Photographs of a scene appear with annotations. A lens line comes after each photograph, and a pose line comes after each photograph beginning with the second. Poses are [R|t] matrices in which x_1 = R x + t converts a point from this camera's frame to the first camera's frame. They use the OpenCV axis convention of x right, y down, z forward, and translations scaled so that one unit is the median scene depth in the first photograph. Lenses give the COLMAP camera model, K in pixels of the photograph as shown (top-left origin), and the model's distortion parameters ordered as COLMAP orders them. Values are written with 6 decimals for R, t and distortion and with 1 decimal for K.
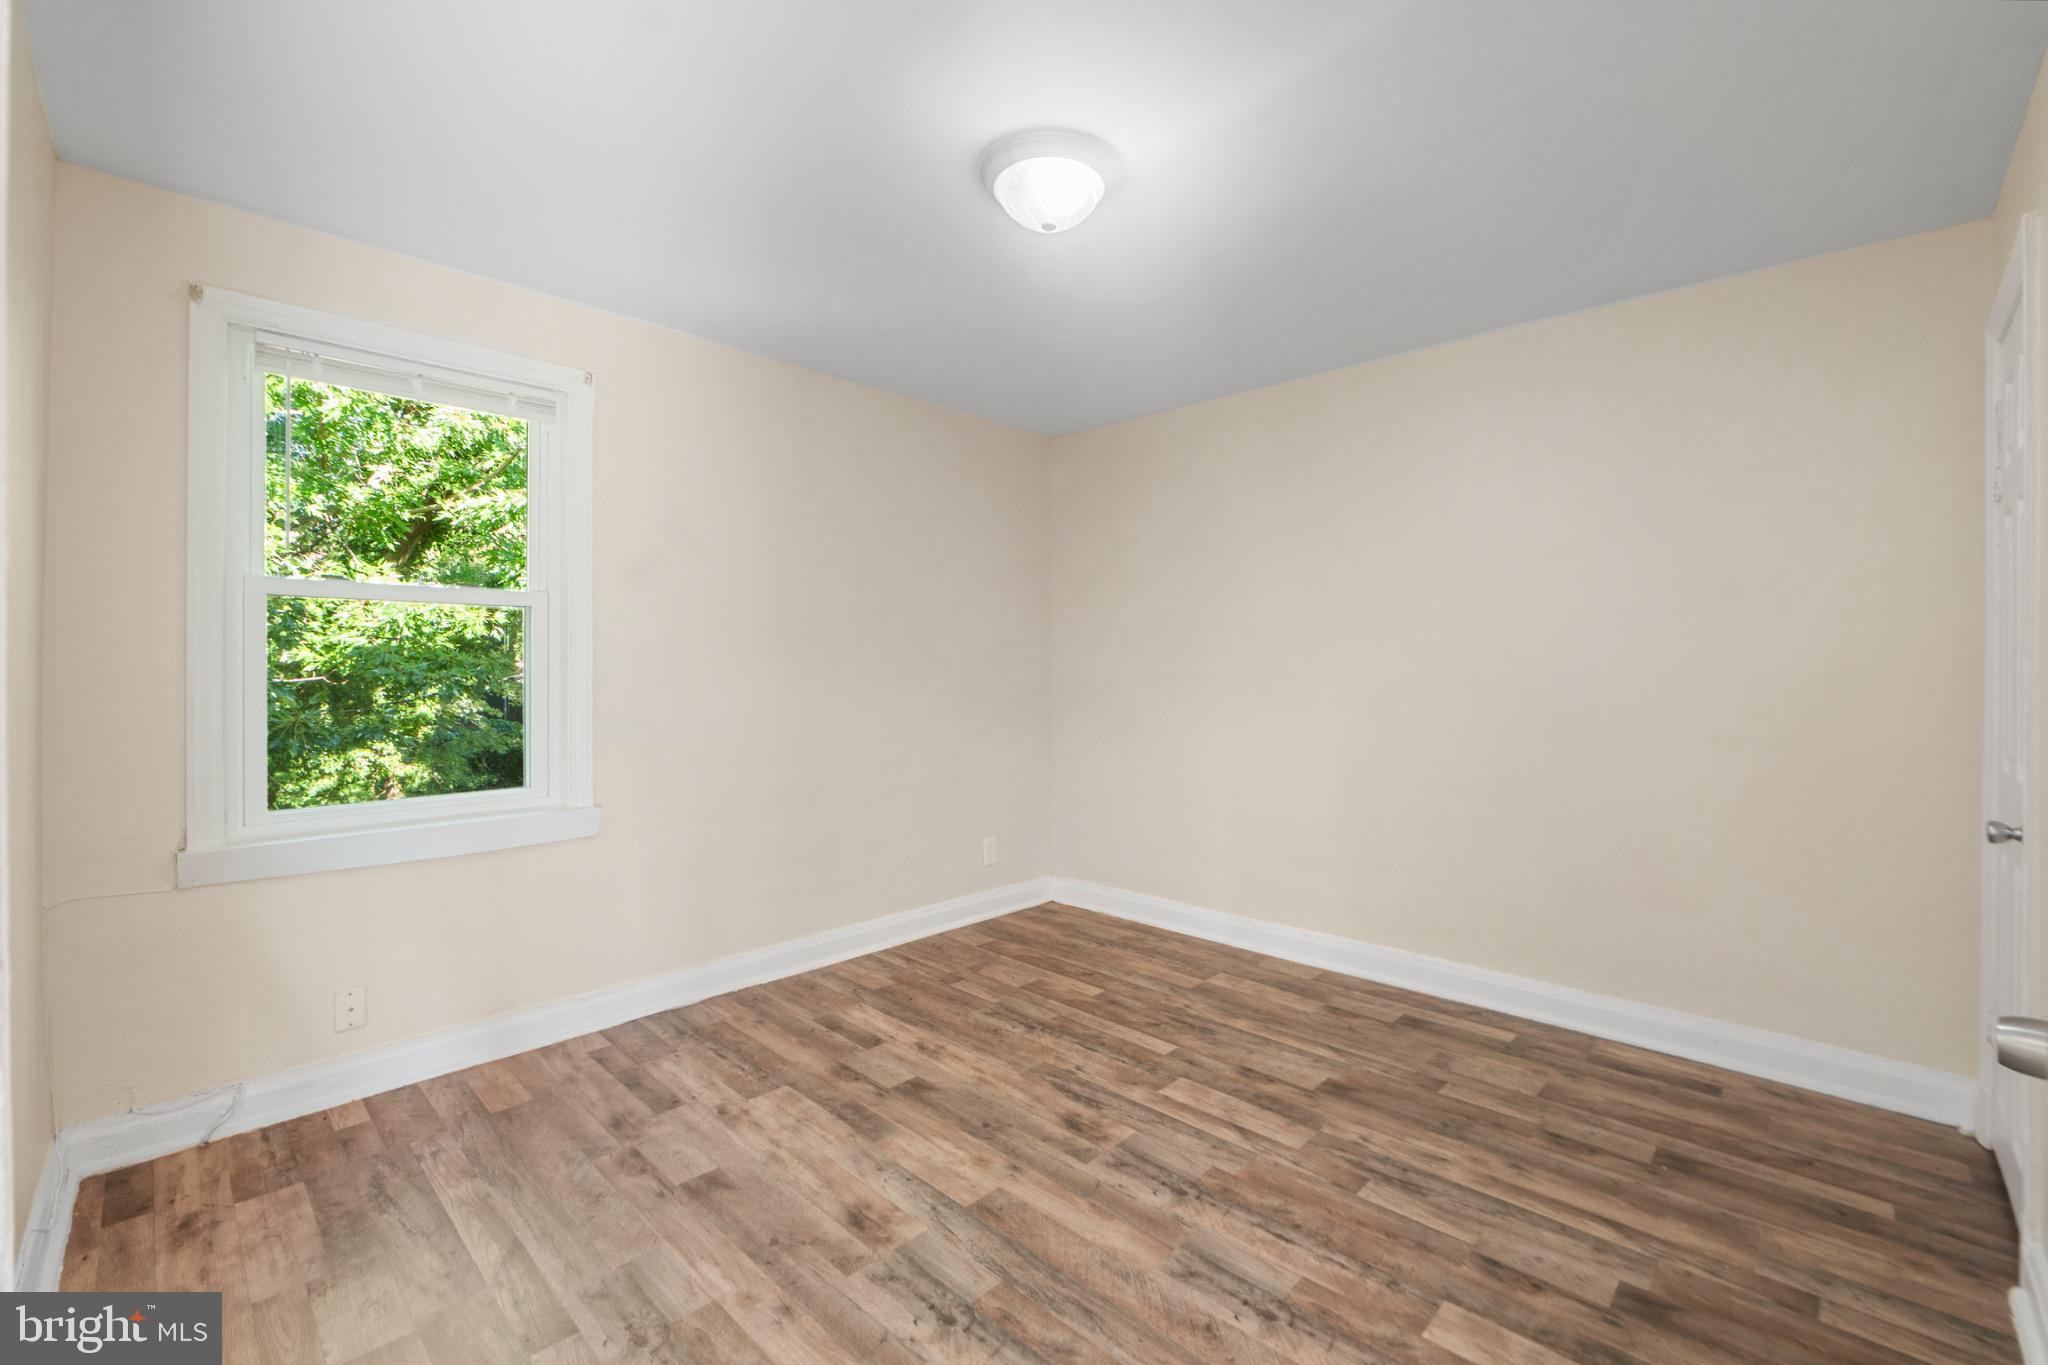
lens RADIAL K [[852.3, 0, 1023.0], [0, 852.3, 675.7], [0, 0, 1]] dist [-0.010701, 0.001447]
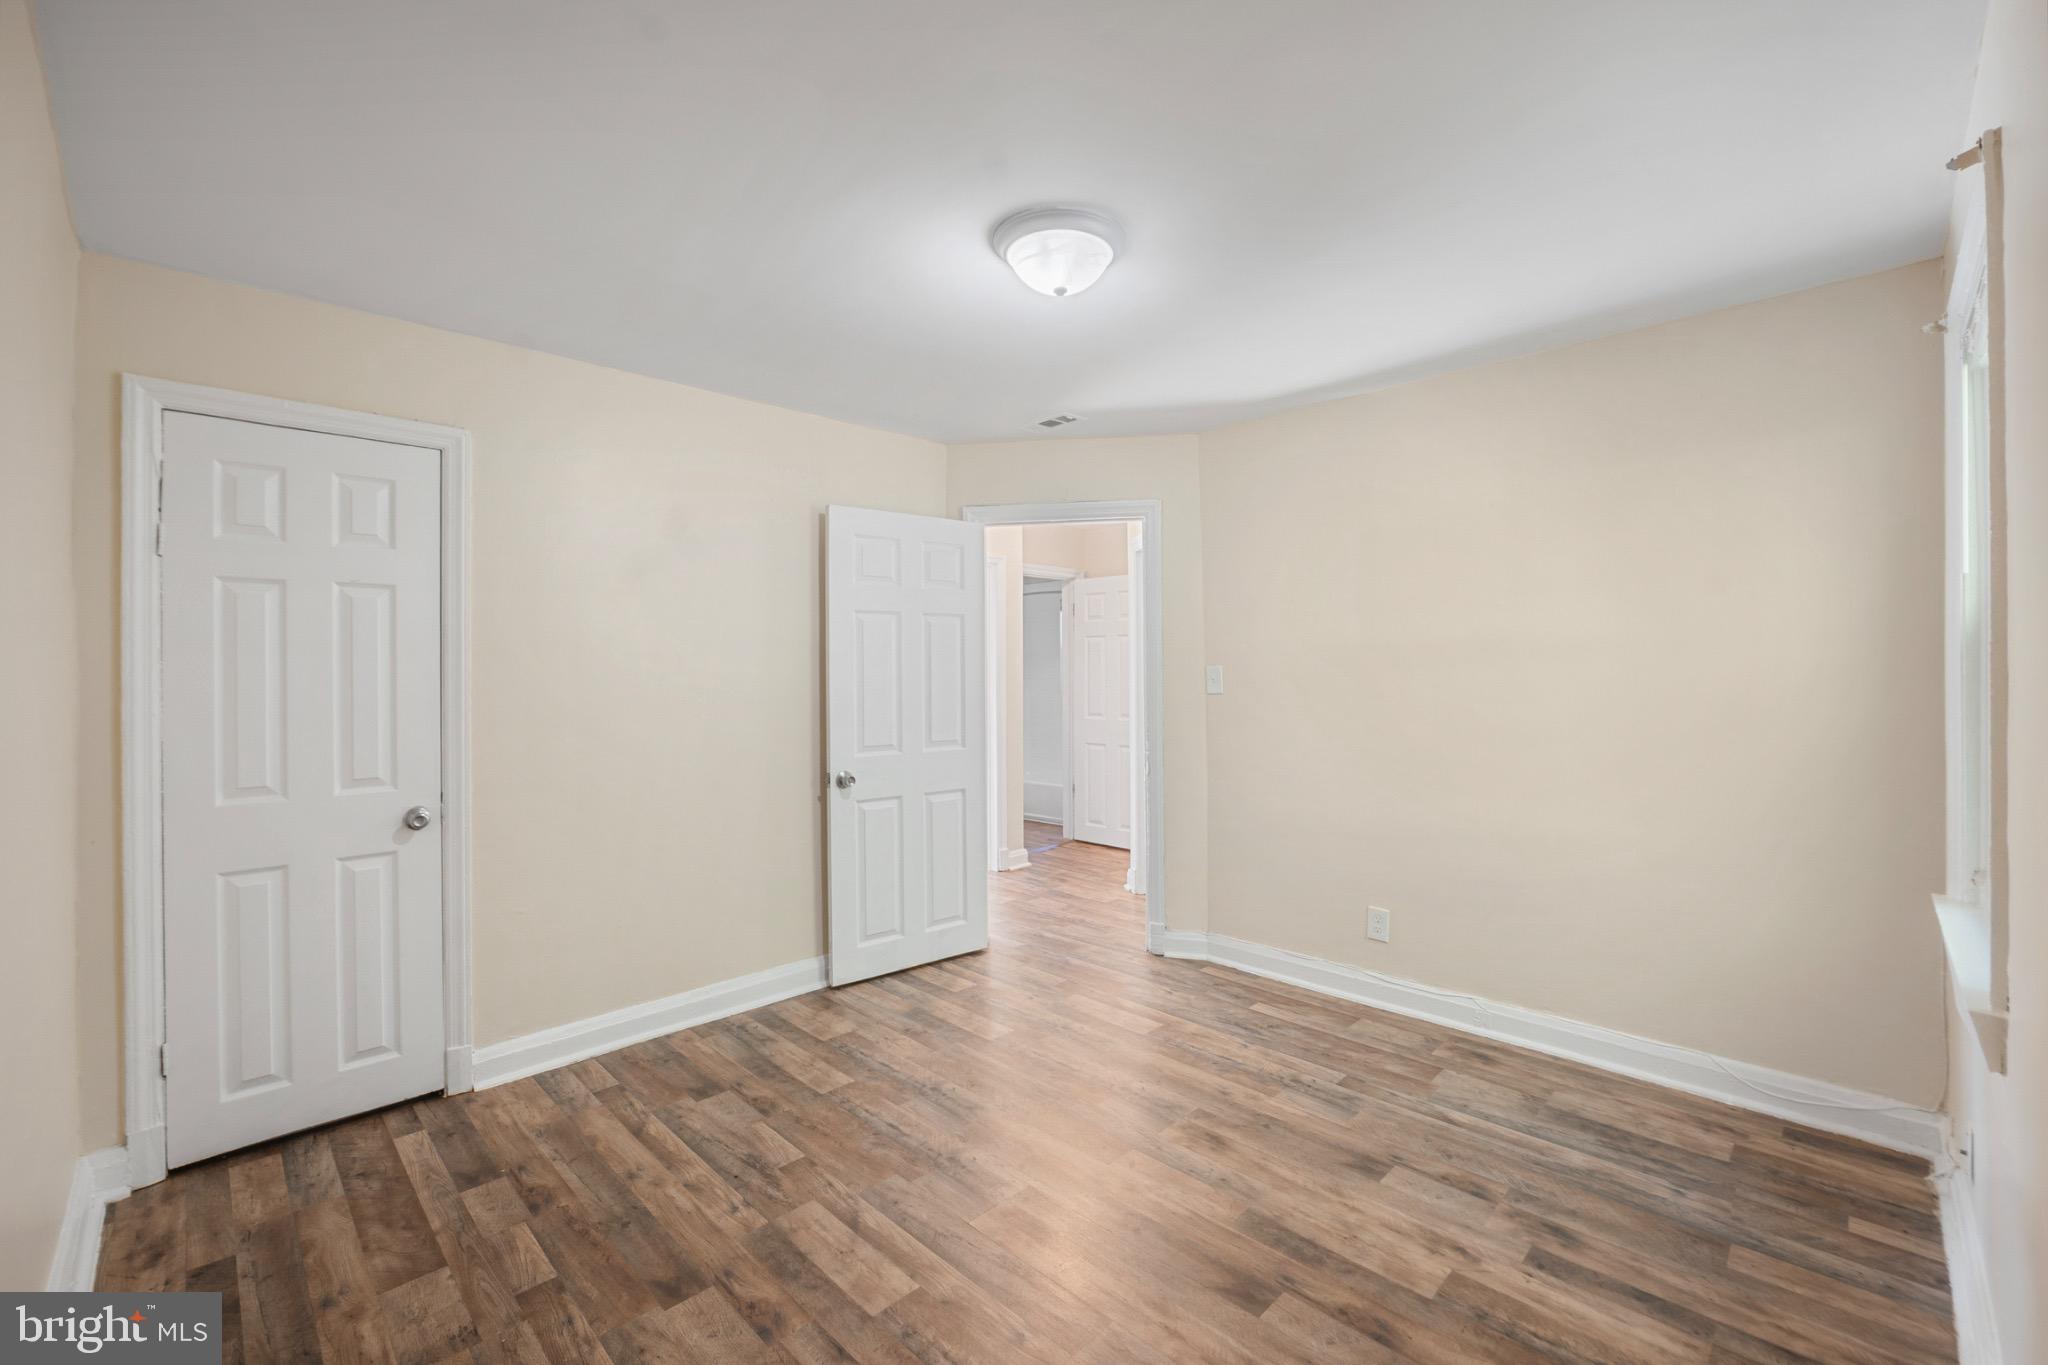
lens RADIAL K [[852.3, 0, 1014.6], [0, 852.3, 673.7], [0, 0, 1]] dist [-0.010701, 0.001447]
pose [[-0.999551, 0.008334, 0.028797, 0.056218], [0.008701, 0.999882, 0.012631, -0.068266], [-0.028688, 0.012876, -0.999505, 1.991434]]
